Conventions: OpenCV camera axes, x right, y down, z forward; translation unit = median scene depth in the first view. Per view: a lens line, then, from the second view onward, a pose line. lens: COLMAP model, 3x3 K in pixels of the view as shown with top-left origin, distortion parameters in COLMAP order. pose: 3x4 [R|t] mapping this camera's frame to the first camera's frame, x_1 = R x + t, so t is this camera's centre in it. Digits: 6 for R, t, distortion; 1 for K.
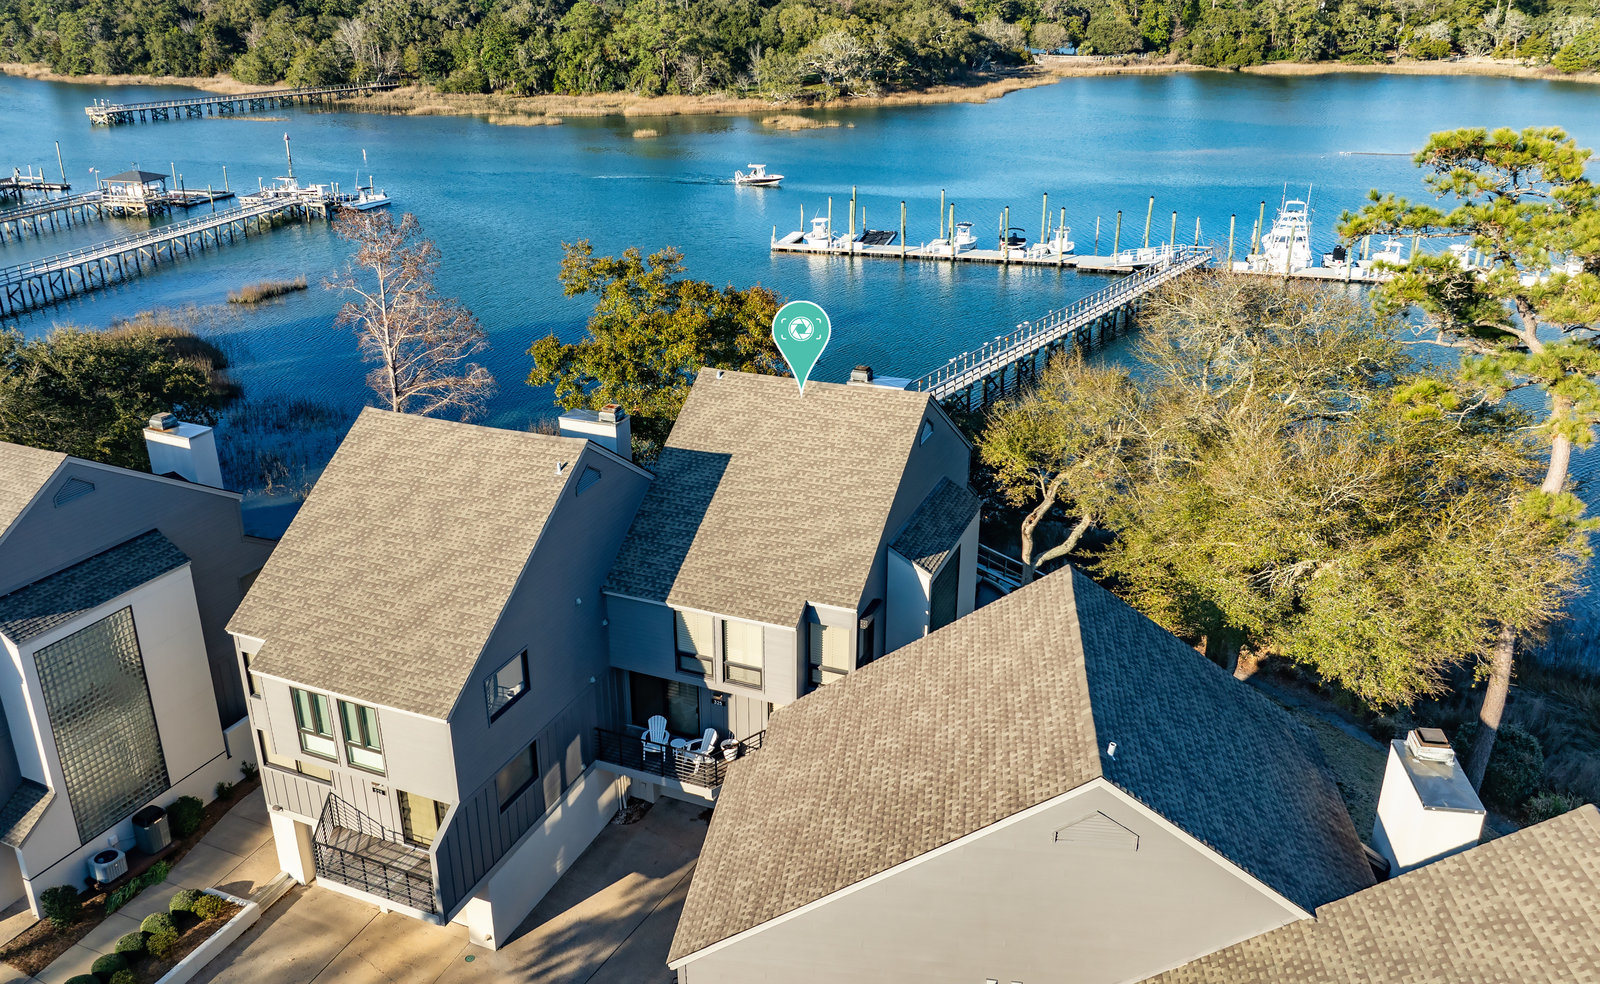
lens RADIAL K [[1276.5, 0, 758.9], [0, 1276.5, 472.1], [0, 0, 1]] dist [-0.024890, 0.005371]
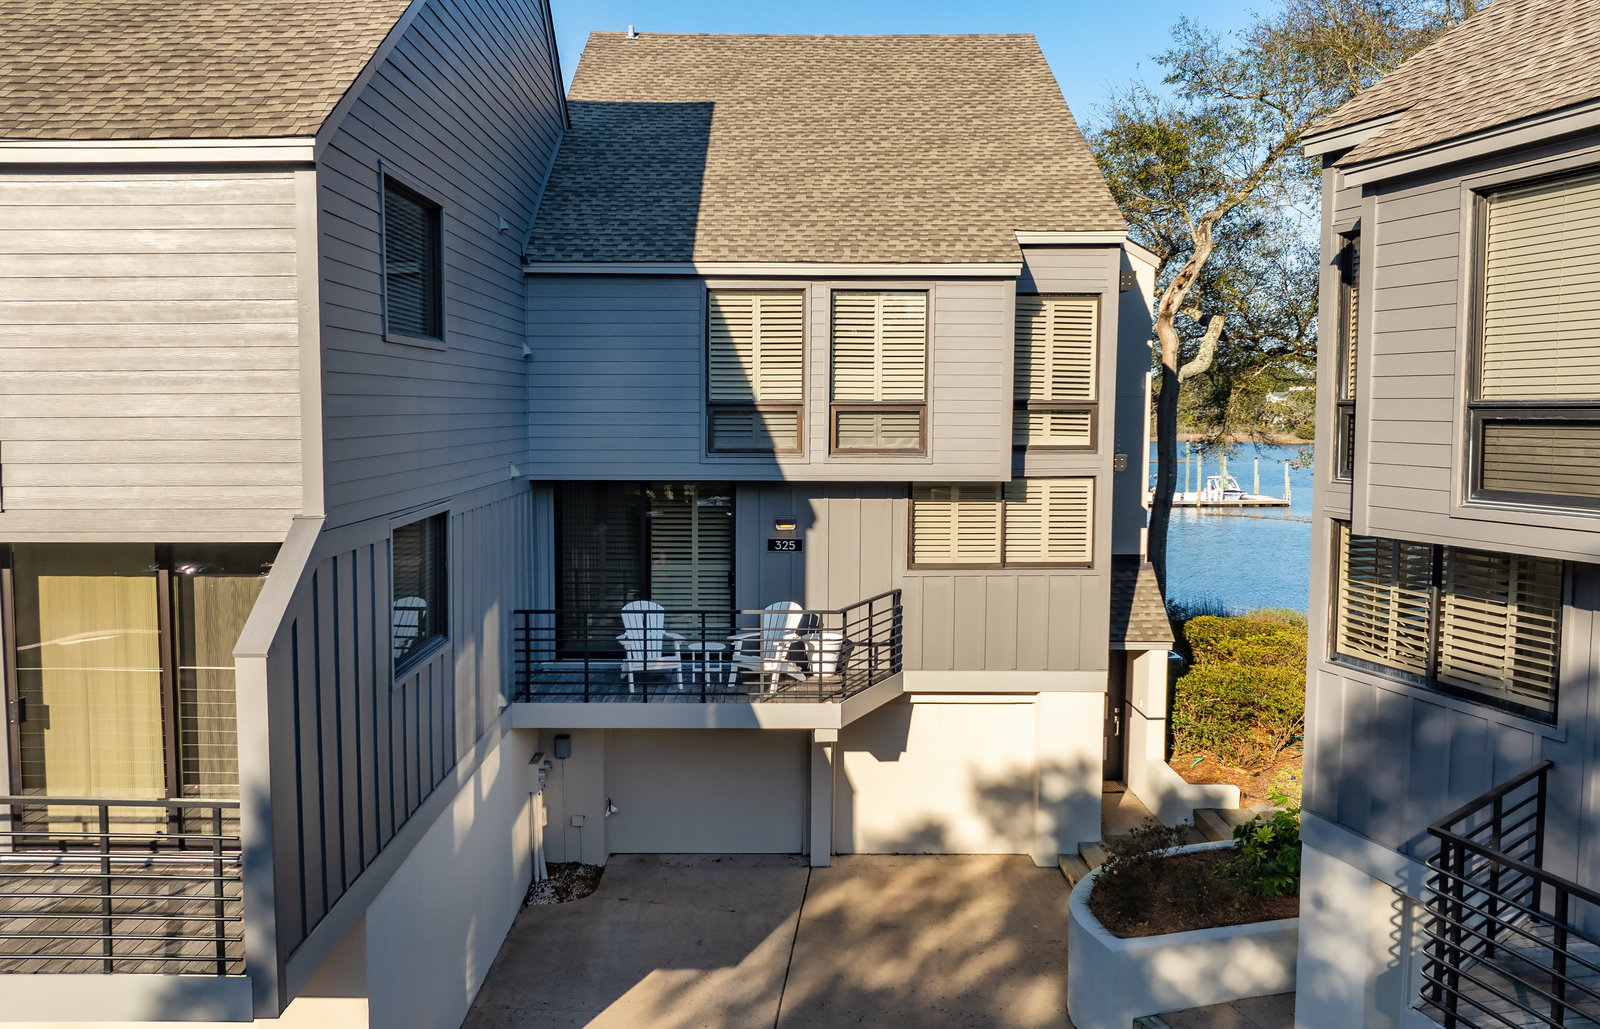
lens RADIAL K [[1324.2, 0, 786.9], [0, 1324.2, 512.4], [0, 0, 1]] dist [-0.027063, -0.007262]
pose [[0.910684, -0.017555, 0.412730, -0.179859], [0.137369, 0.955109, -0.262480, 0.237368], [-0.389595, 0.295733, 0.872214, 0.490357]]
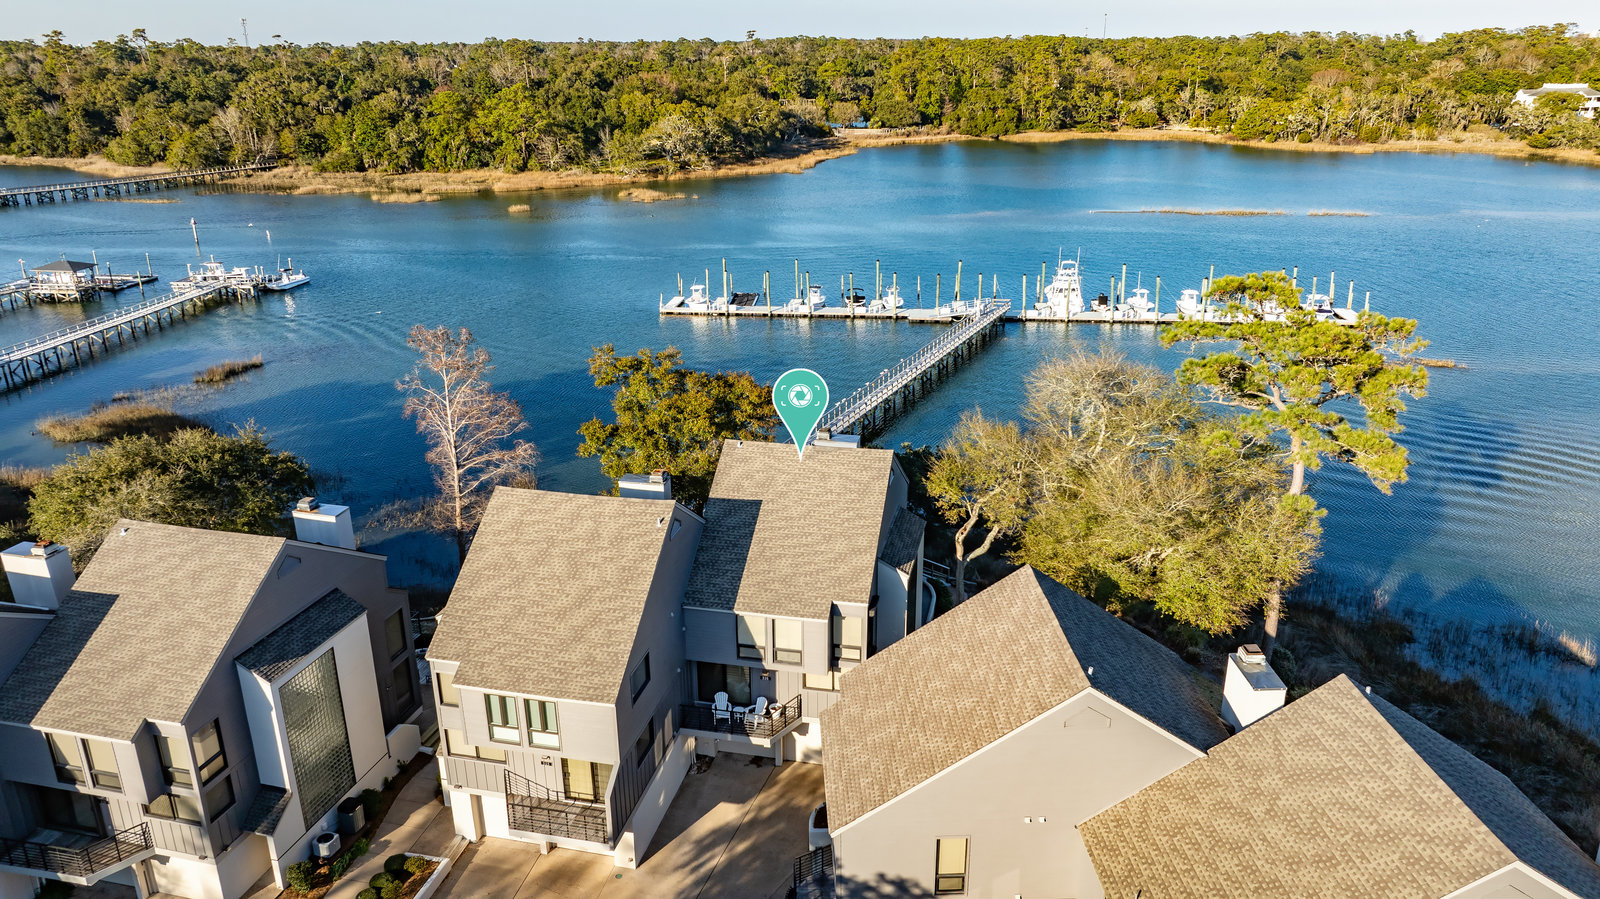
lens RADIAL K [[1129.6, 0, 800.0], [0, 1129.6, 449.5], [0, 0, 1]] dist [-0.020375, 0.001271]
pose [[0.982235, -0.060890, 0.177502, -0.164859], [0.066136, 0.997527, -0.023785, -0.032675], [-0.175615, 0.035102, 0.983833, -0.203082]]
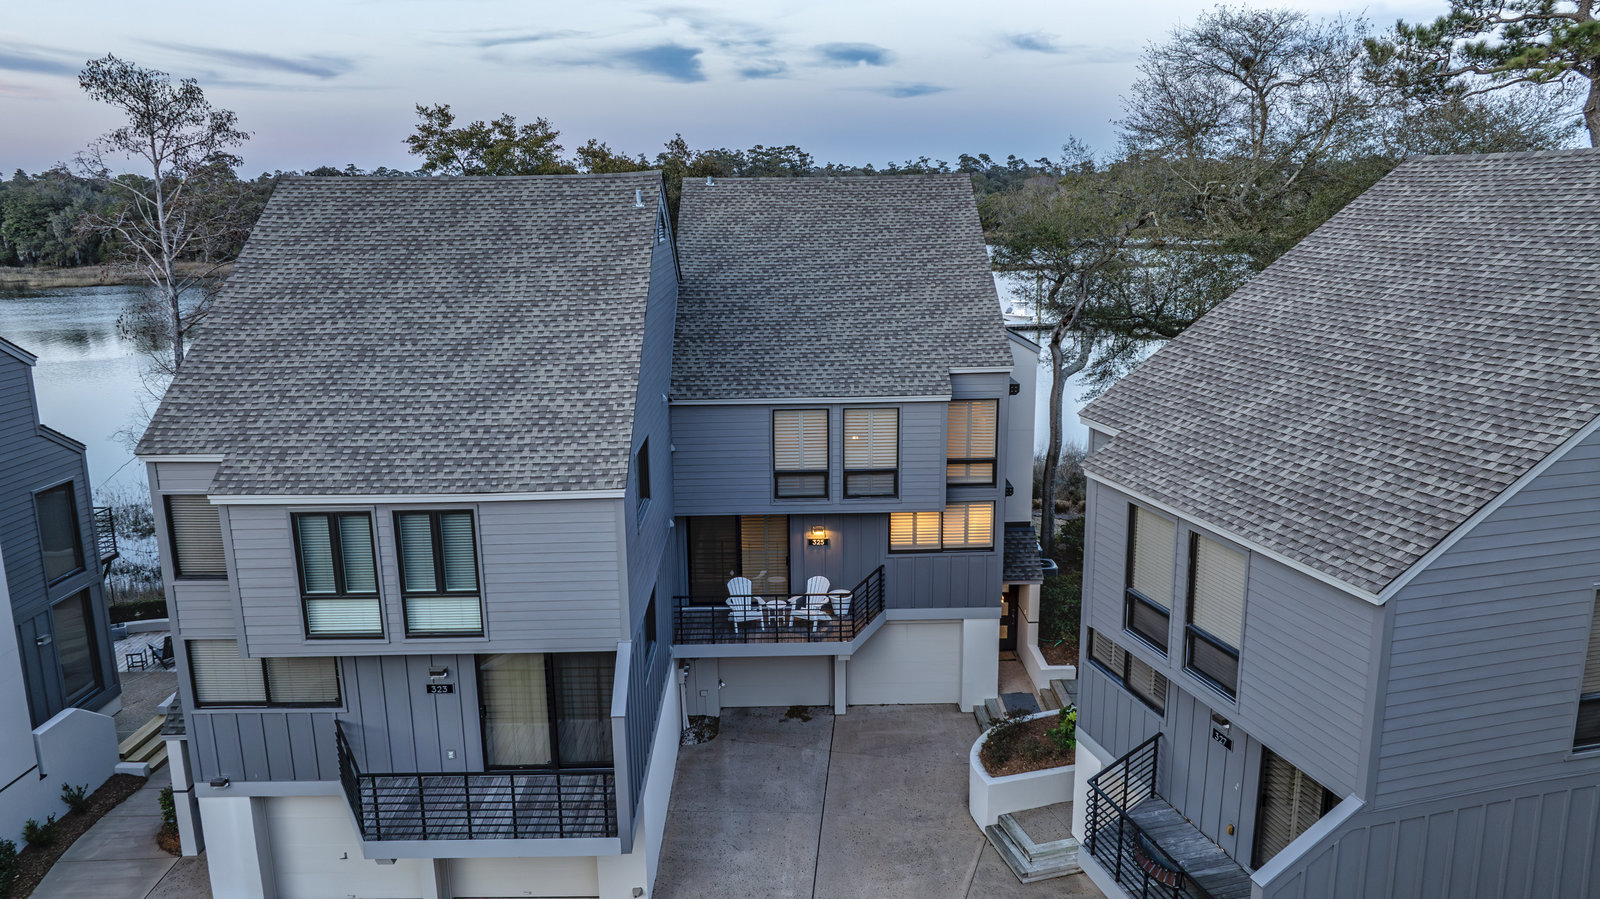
lens RADIAL K [[1129.6, 0, 800.0], [0, 1129.6, 449.5], [0, 0, 1]] dist [-0.020375, 0.001271]
pose [[0.907059, -0.092298, 0.410762, -0.260473], [0.155253, 0.980241, -0.122576, 0.170311], [-0.391332, 0.174956, 0.903465, 0.308371]]
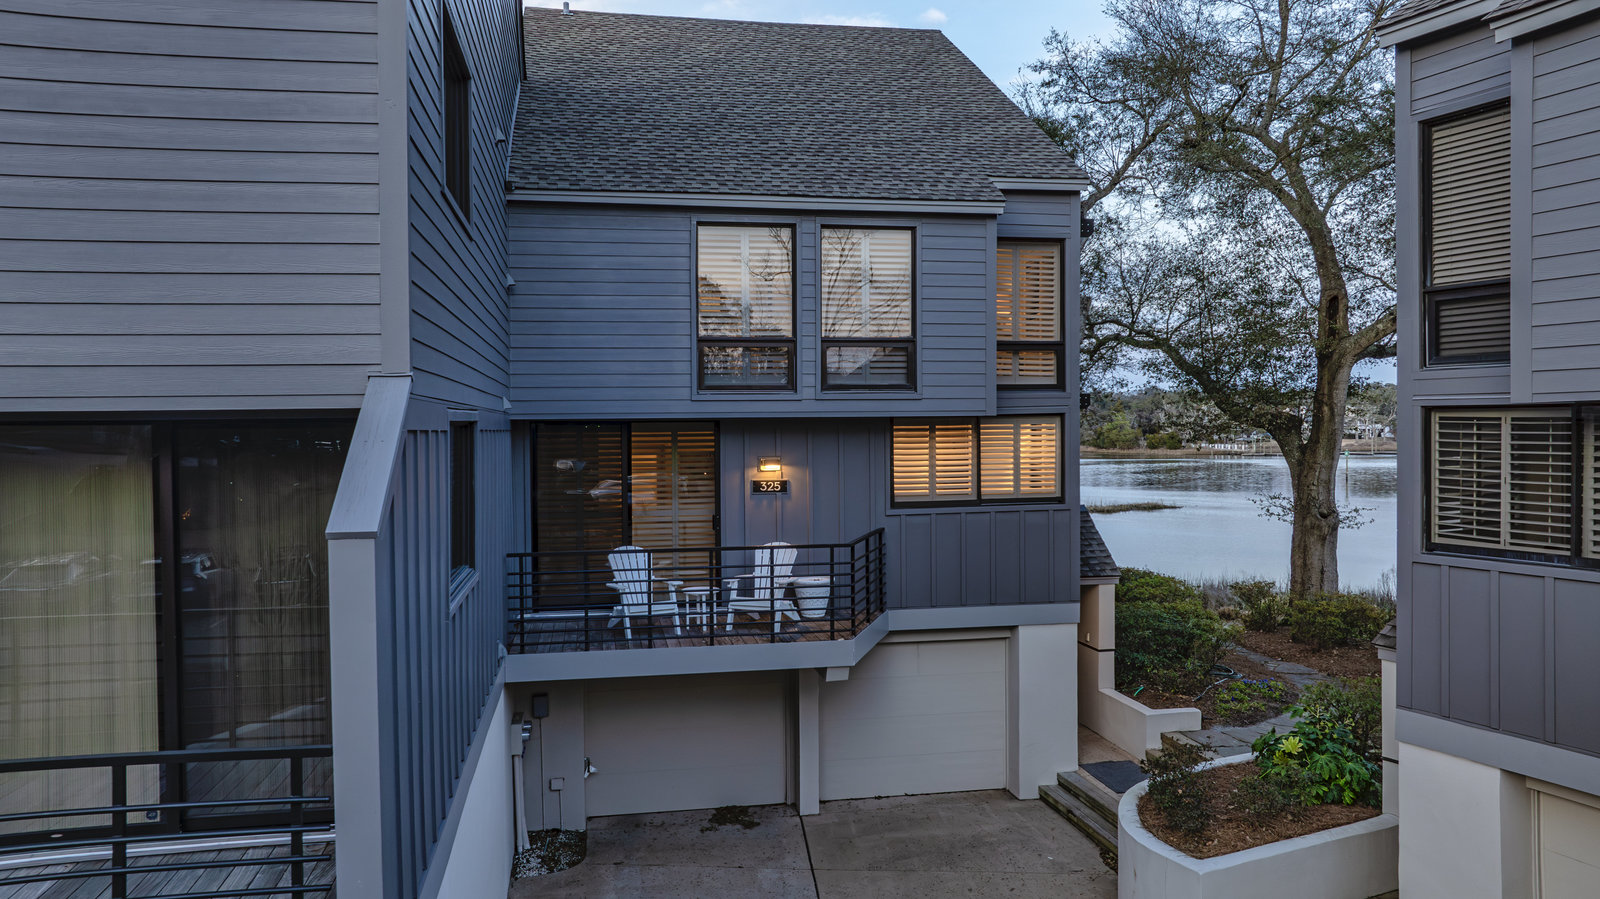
lens RADIAL K [[1129.6, 0, 800.0], [0, 1129.6, 449.5], [0, 0, 1]] dist [-0.020375, 0.001271]
pose [[0.825043, -0.005697, 0.565041, -0.197398], [0.206039, 0.934140, -0.291429, 0.232037], [-0.526167, 0.356862, 0.771879, 0.567834]]
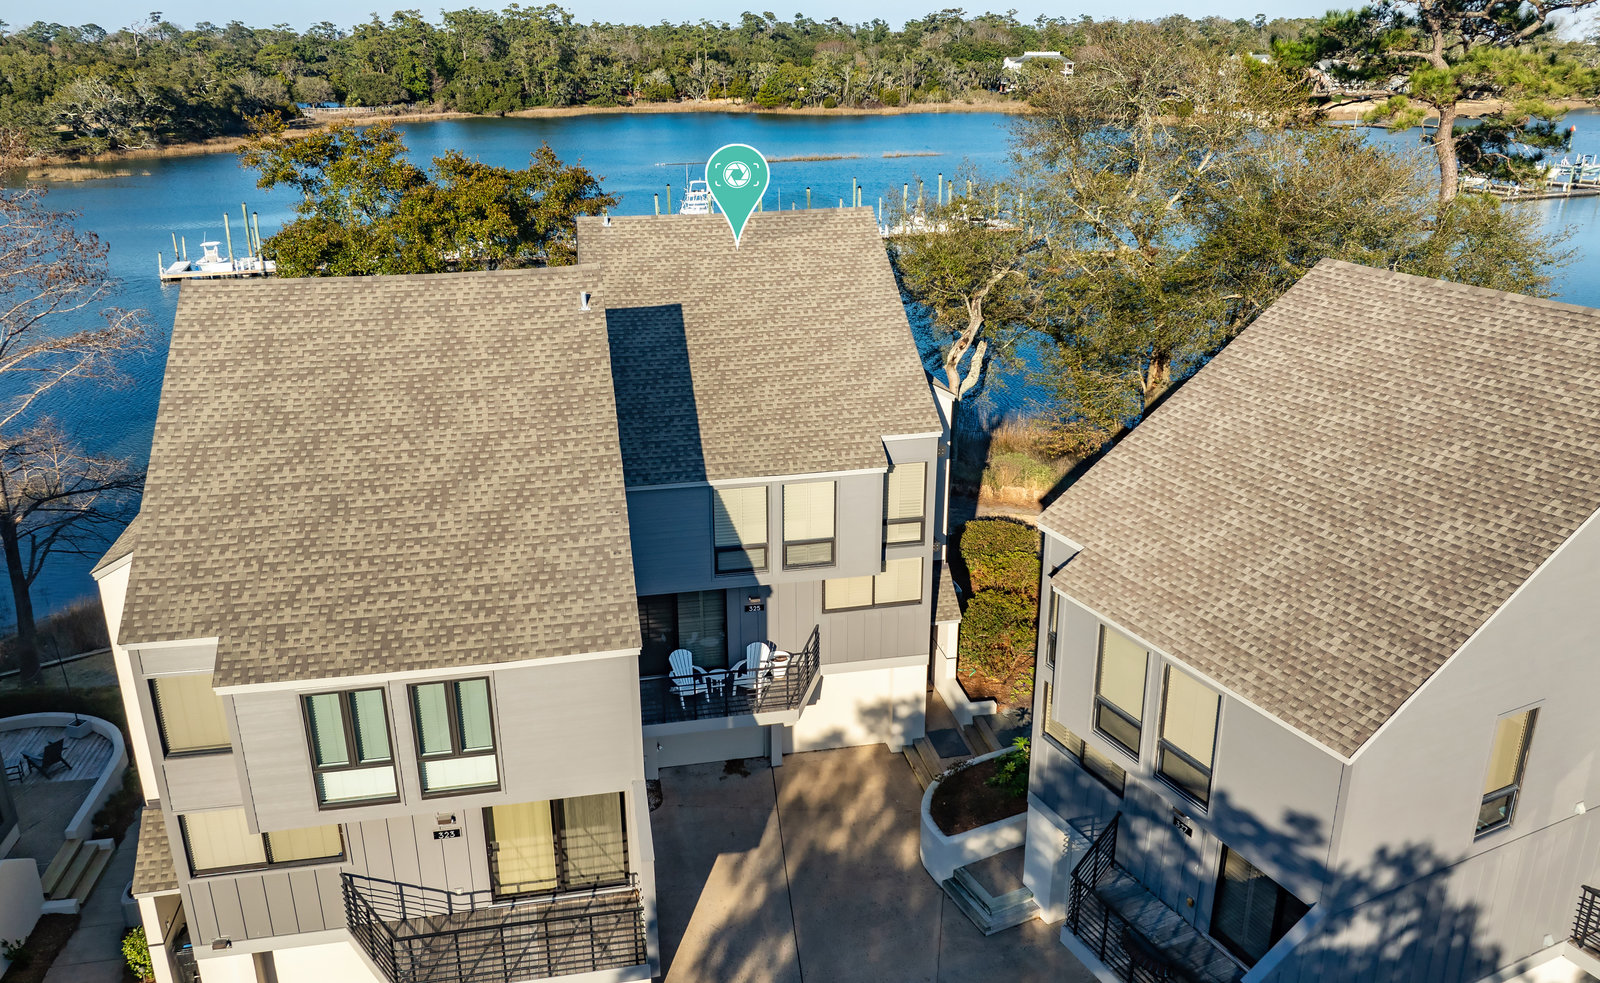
lens RADIAL K [[1233.4, 0, 788.7], [0, 1233.4, 488.2], [0, 0, 1]] dist [-0.015027, -0.004781]
pose [[0.818935, -0.189187, 0.541805, -0.335899], [0.208323, 0.977701, 0.026513, 0.076499], [-0.534739, 0.091158, 0.840086, 0.285129]]
